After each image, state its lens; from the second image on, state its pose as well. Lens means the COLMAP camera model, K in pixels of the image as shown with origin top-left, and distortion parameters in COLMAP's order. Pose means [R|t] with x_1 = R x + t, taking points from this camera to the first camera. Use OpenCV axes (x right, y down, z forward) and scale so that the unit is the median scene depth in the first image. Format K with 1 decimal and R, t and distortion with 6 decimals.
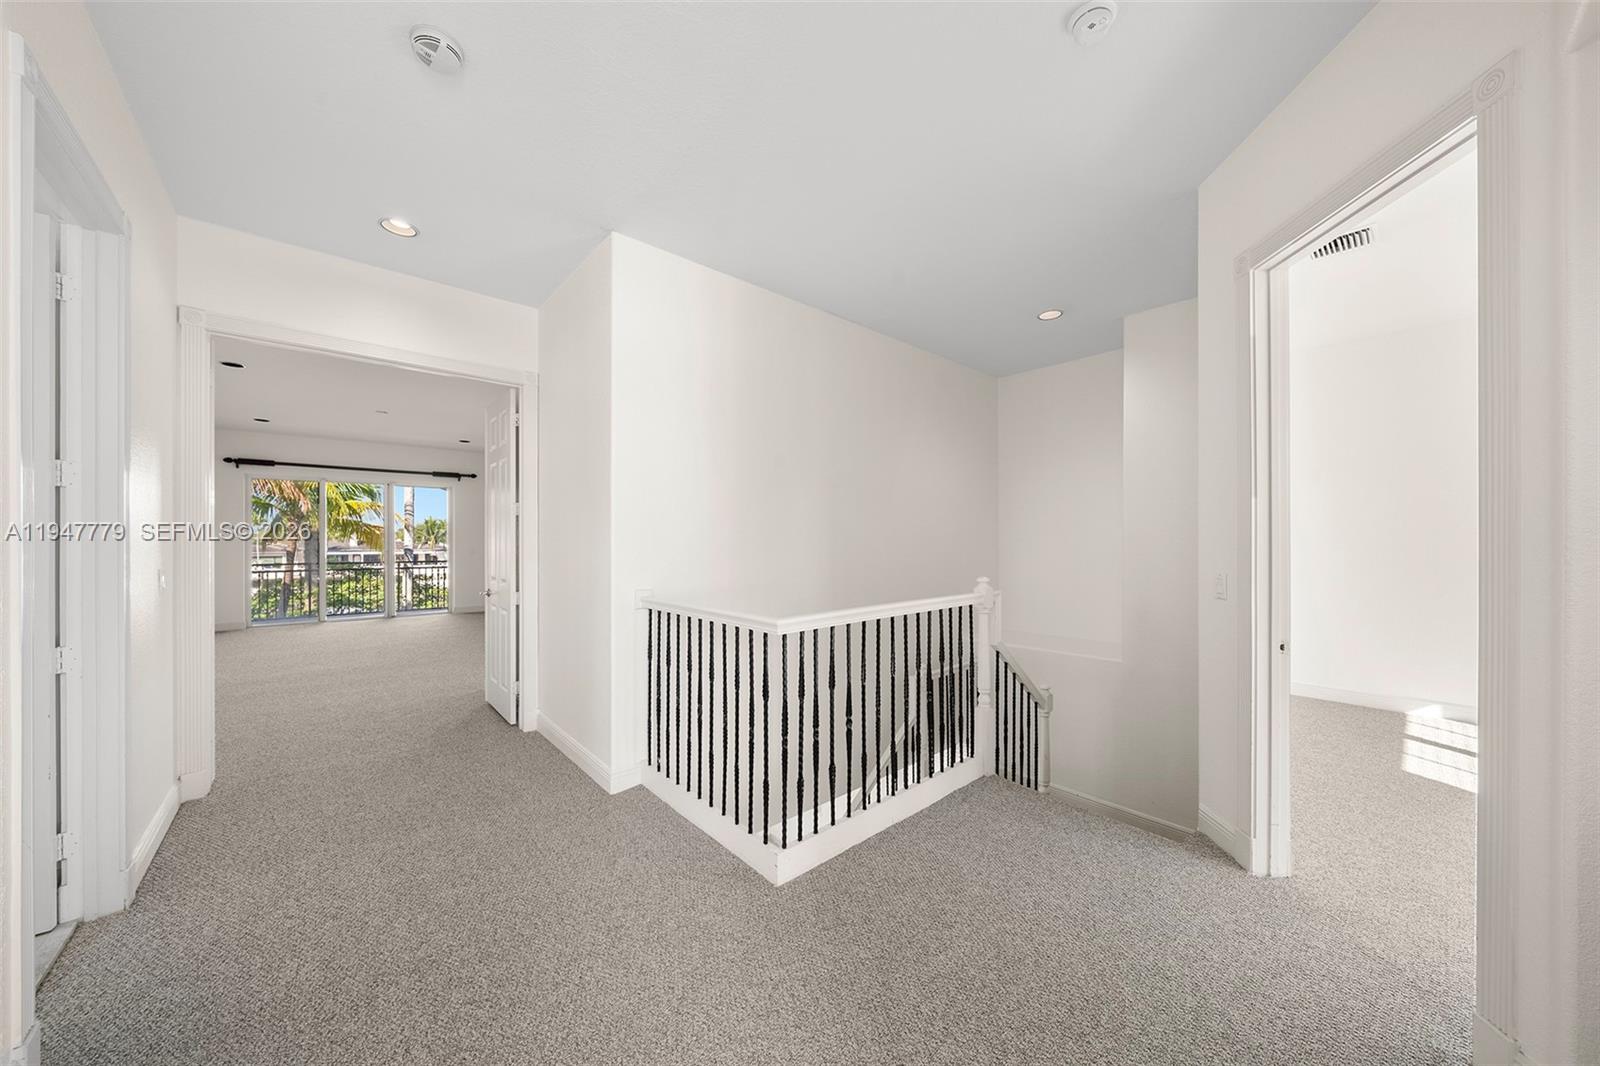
lens RADIAL K [[547.2, 0, 795.2], [0, 547.2, 538.7], [0, 0, 1]] dist [-0.001752, -0.000144]
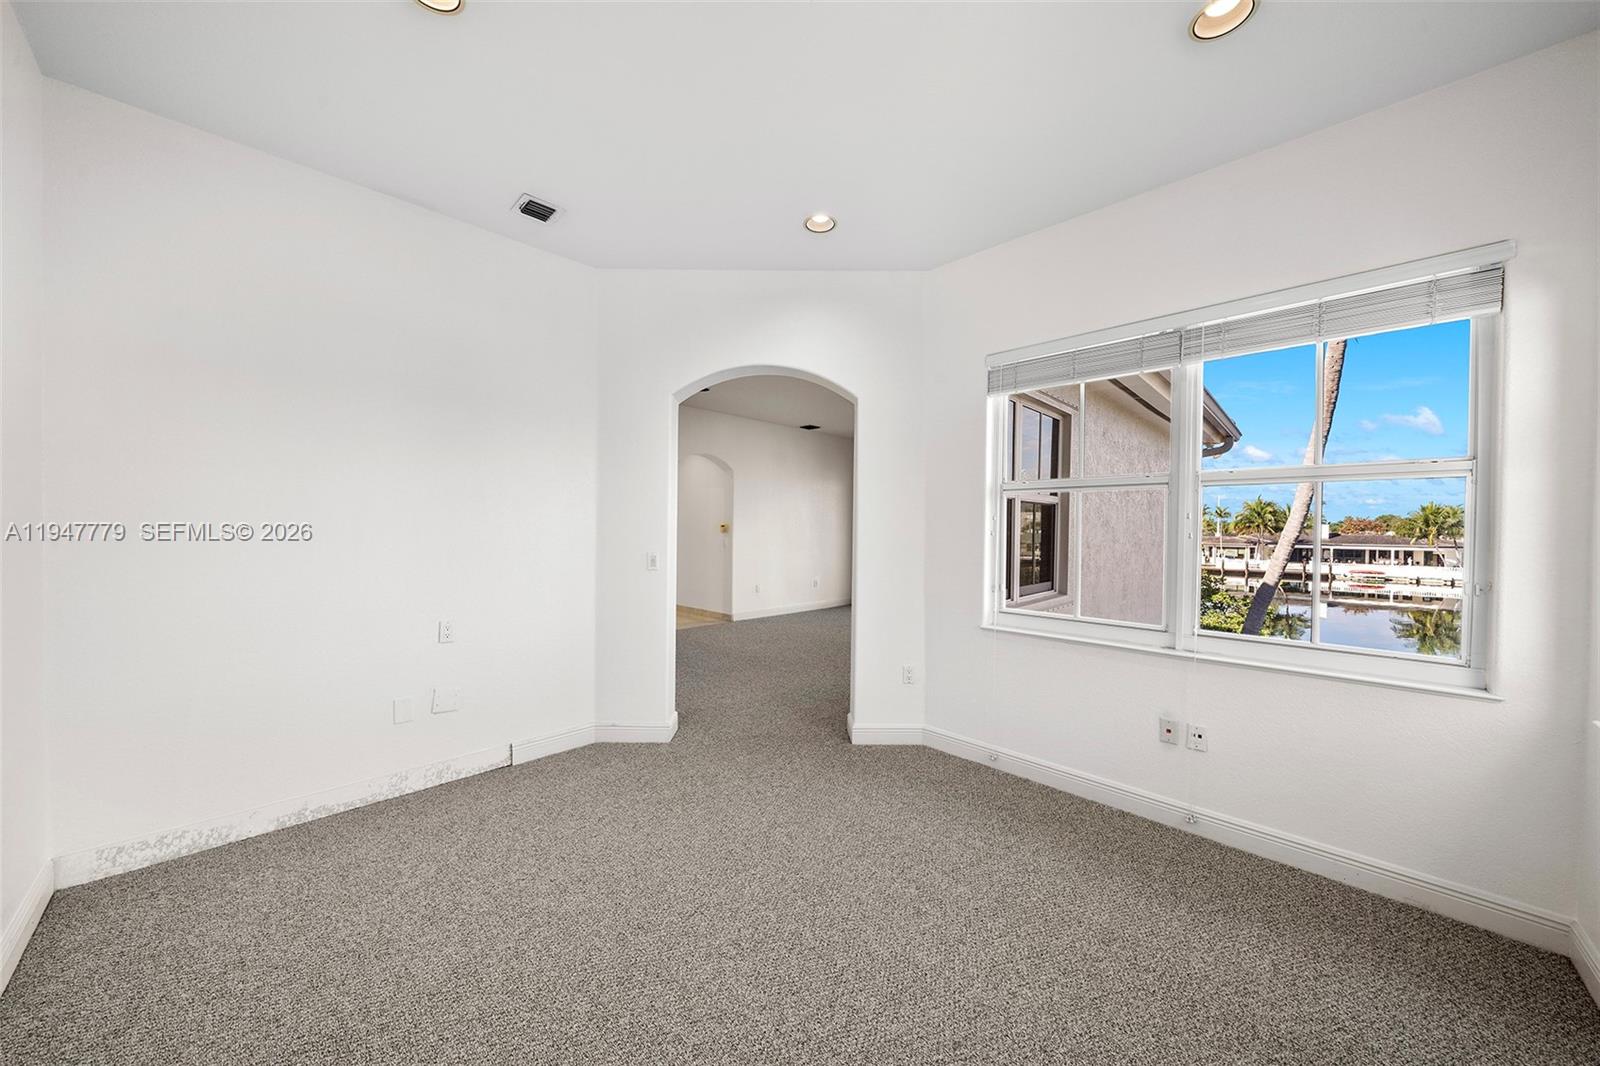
lens RADIAL K [[547.2, 0, 785.8], [0, 547.2, 534.1], [0, 0, 1]] dist [-0.001752, -0.000144]
pose [[0.071644, 0.010638, -0.997374, 0.118260], [-0.003804, 0.999939, 0.010392, -0.001640], [0.997423, 0.003050, 0.071680, 0.562538]]
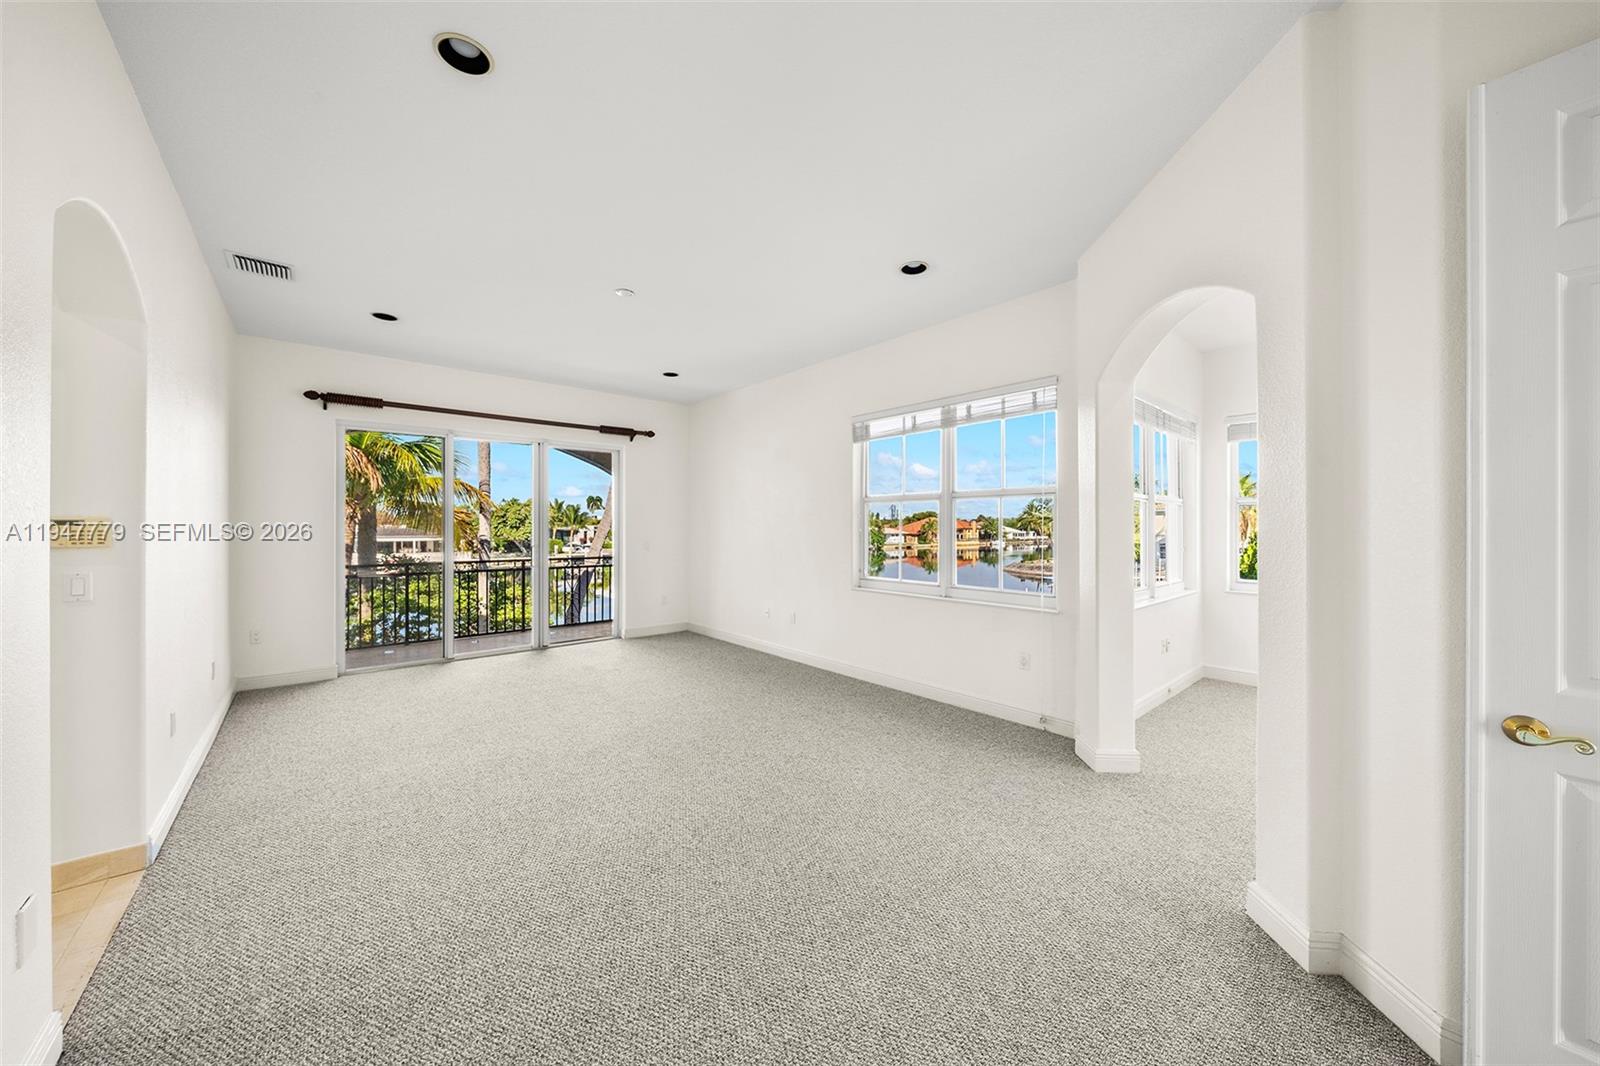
lens RADIAL K [[547.2, 0, 789.4], [0, 547.2, 539.9], [0, 0, 1]] dist [-0.001752, -0.000144]
pose [[0.999990, -0.001018, 0.004325, -0.424154], [0.000895, 0.999598, 0.028340, -0.004011], [-0.004352, -0.028336, 0.999589, 0.327581]]
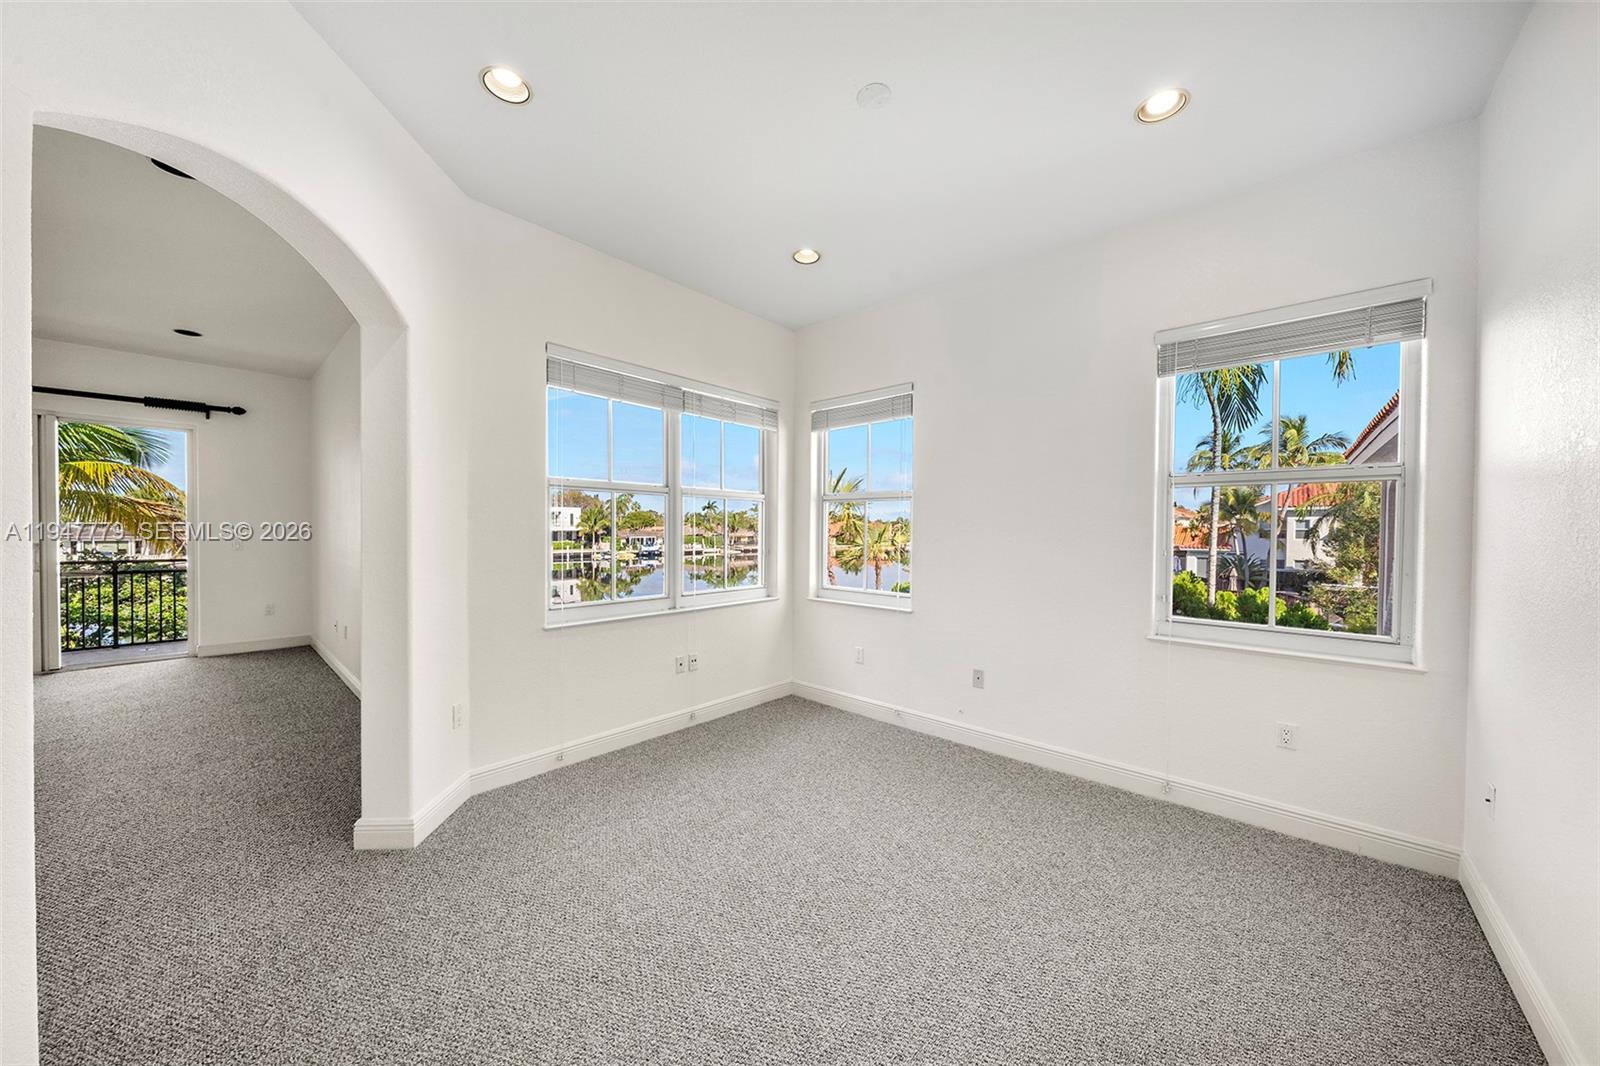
lens RADIAL K [[547.2, 0, 785.0], [0, 547.2, 538.3], [0, 0, 1]] dist [-0.001752, -0.000144]
pose [[0.993850, 0.005117, 0.110620, -0.095965], [-0.007831, 0.999679, 0.024111, -0.002616], [-0.110461, -0.024829, 0.993570, 0.384020]]
